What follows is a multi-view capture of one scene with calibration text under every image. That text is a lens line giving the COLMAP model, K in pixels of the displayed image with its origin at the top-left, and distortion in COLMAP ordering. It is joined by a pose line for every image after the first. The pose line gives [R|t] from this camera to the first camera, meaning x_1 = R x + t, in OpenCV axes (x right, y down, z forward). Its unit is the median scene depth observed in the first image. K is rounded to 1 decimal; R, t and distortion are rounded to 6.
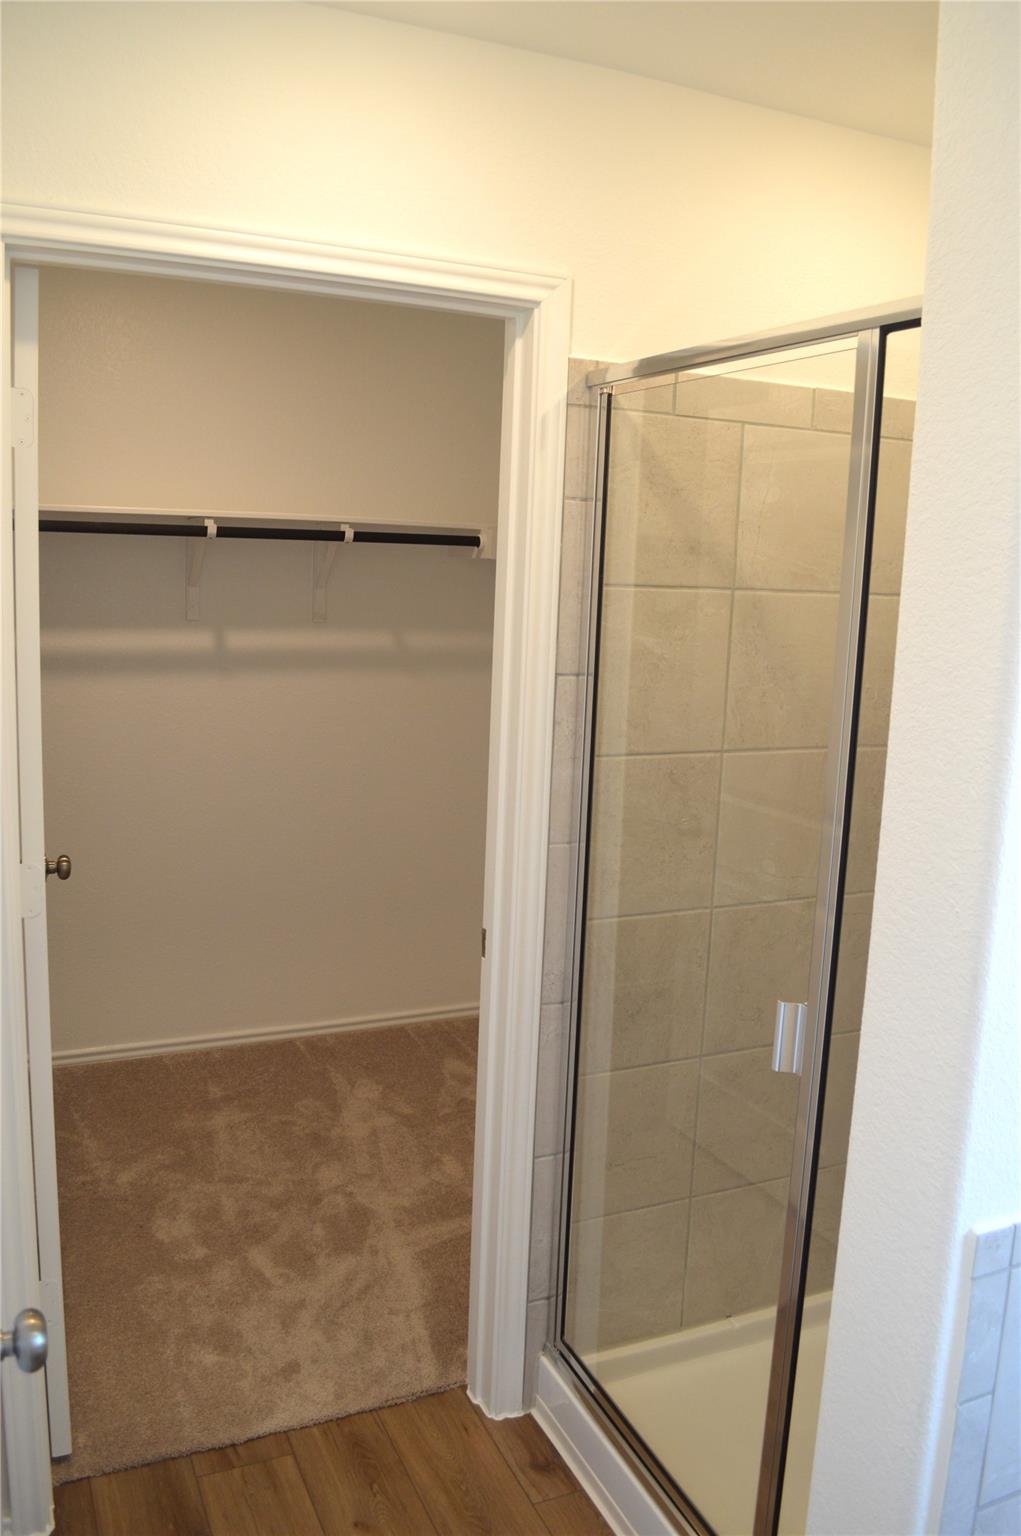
lens RADIAL K [[1229.4, 0, 509.7], [0, 1229.4, 749.3], [0, 0, 1]] dist [-0.085334, 0.012769]
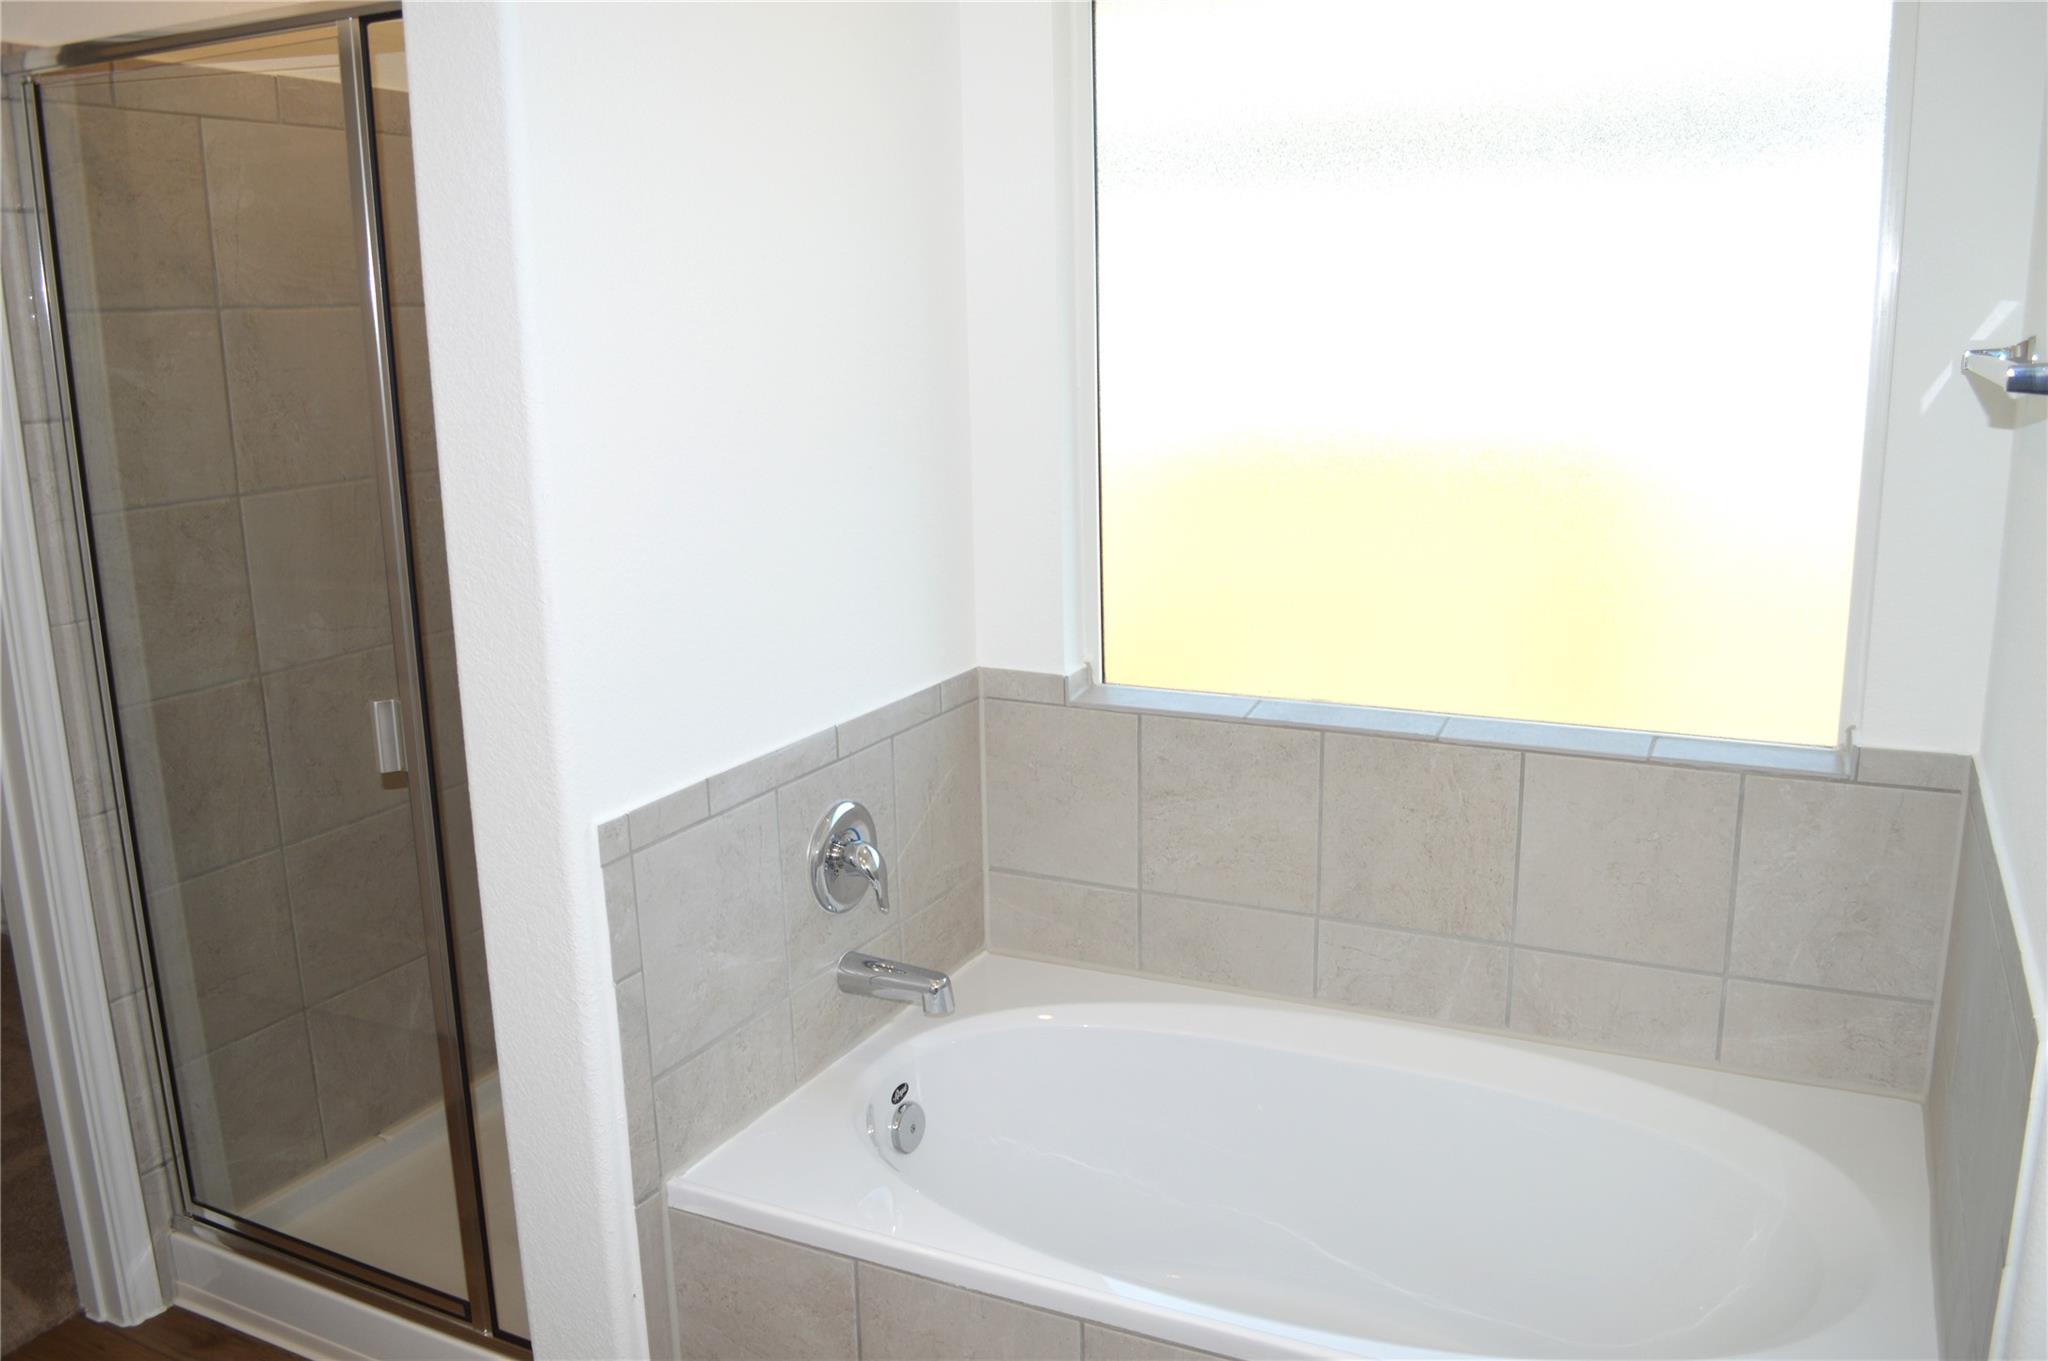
lens RADIAL K [[1633.7, 0, 1054.2], [0, 1633.7, 683.1], [0, 0, 1]] dist [-0.084395, 0.010198]
pose [[0.764820, -0.192026, 0.614960, -0.108300], [0.145474, 0.981368, 0.125516, 0.074840], [-0.627605, -0.006537, 0.778505, -0.257132]]
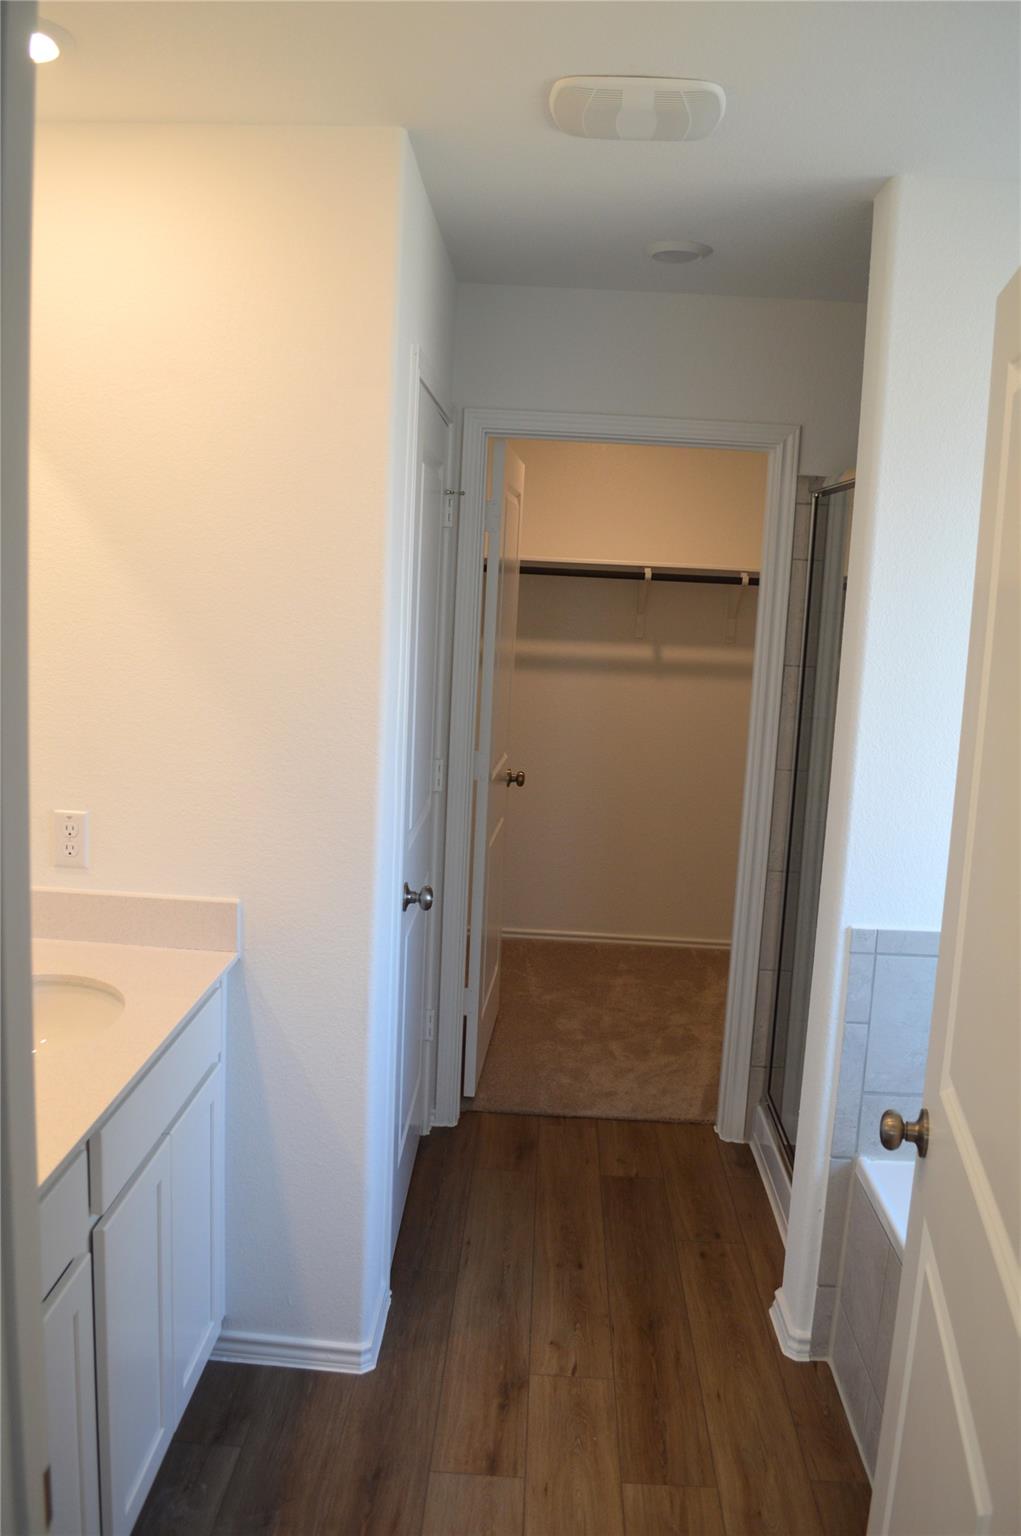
lens RADIAL K [[1229.4, 0, 509.7], [0, 1229.4, 749.3], [0, 0, 1]] dist [-0.085334, 0.012769]
pose [[0.896887, 0.068314, -0.436953, 0.398233], [-0.084141, 0.996310, -0.016943, 0.101452], [0.434183, 0.051961, 0.899325, -0.581337]]
